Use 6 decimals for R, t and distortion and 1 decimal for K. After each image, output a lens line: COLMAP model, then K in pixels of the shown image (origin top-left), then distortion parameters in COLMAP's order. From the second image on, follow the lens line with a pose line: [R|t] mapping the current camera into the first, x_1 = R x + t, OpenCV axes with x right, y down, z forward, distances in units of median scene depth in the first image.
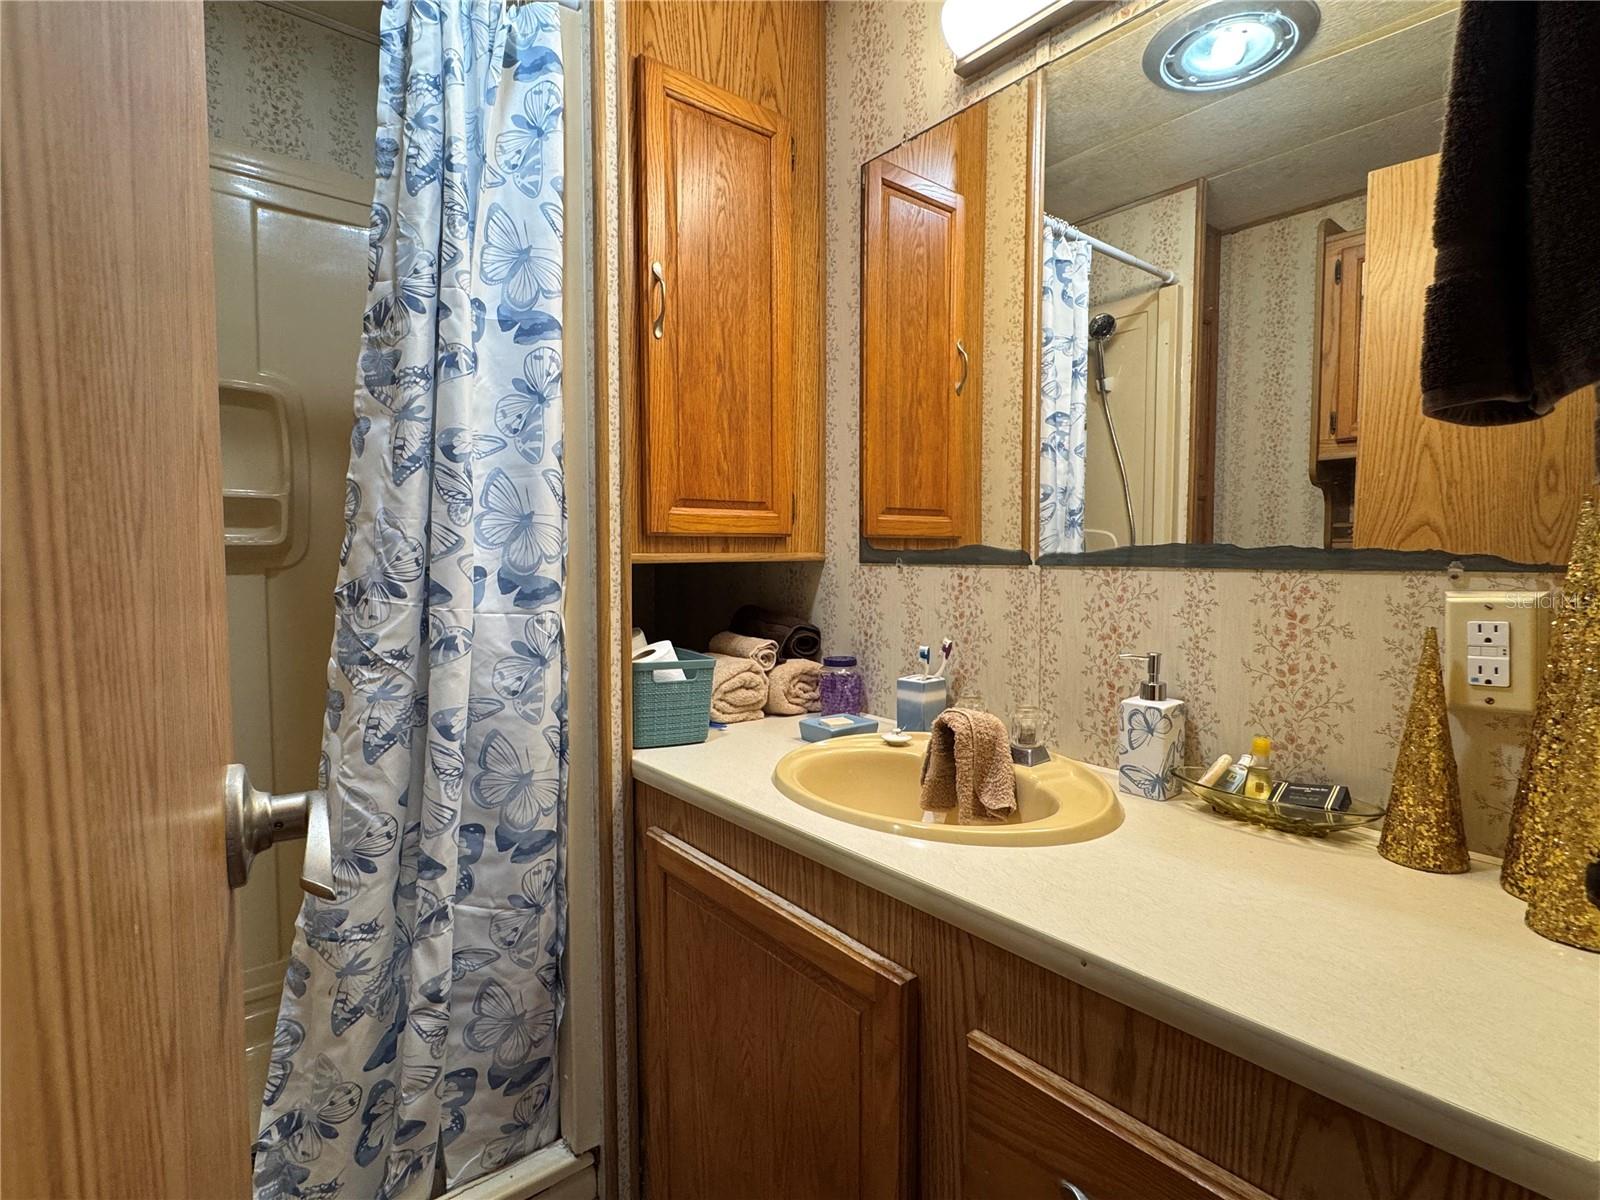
lens RADIAL K [[789.4, 0, 795.2], [0, 789.4, 604.8], [0, 0, 1]] dist [-0.005508, 0.000115]
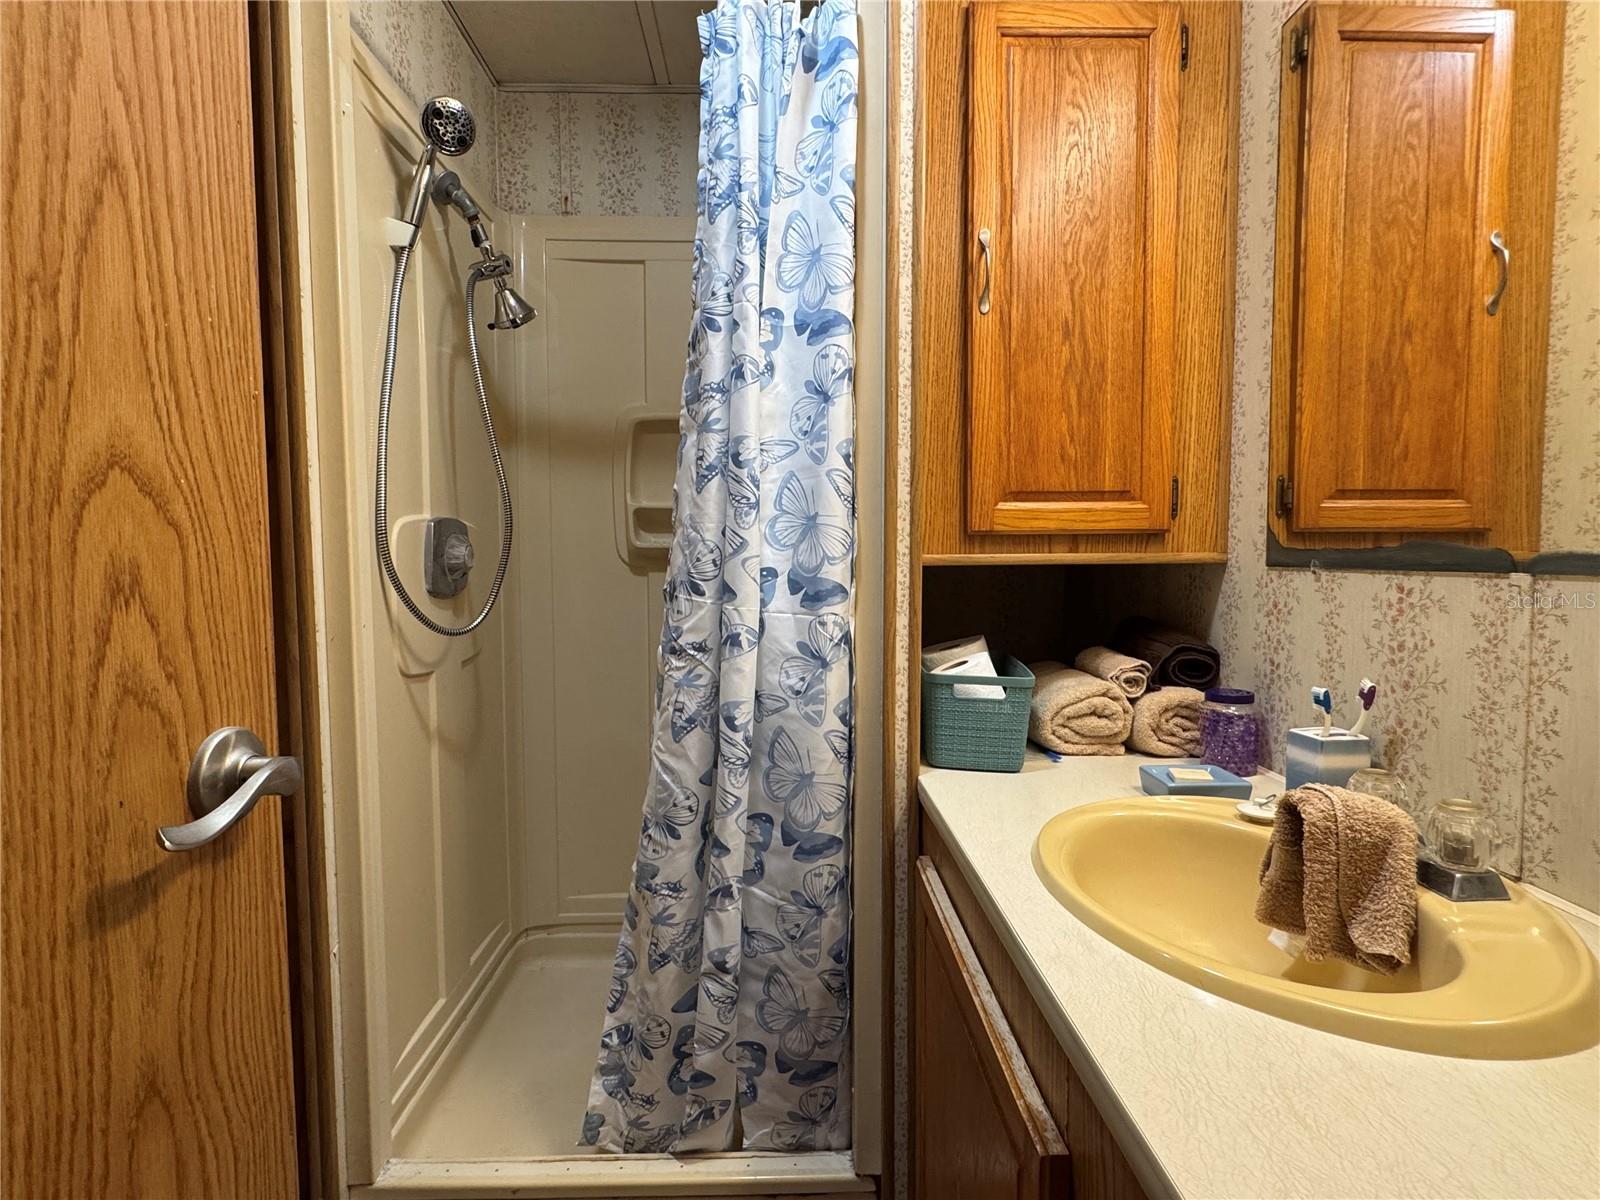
lens RADIAL K [[789.4, 0, 795.2], [0, 789.4, 604.8], [0, 0, 1]] dist [-0.005508, 0.000115]
pose [[0.789341, 0.037650, -0.612799, 0.253009], [-0.037223, 0.999217, 0.013444, -0.014184], [0.612826, 0.012198, 0.790124, 0.194095]]
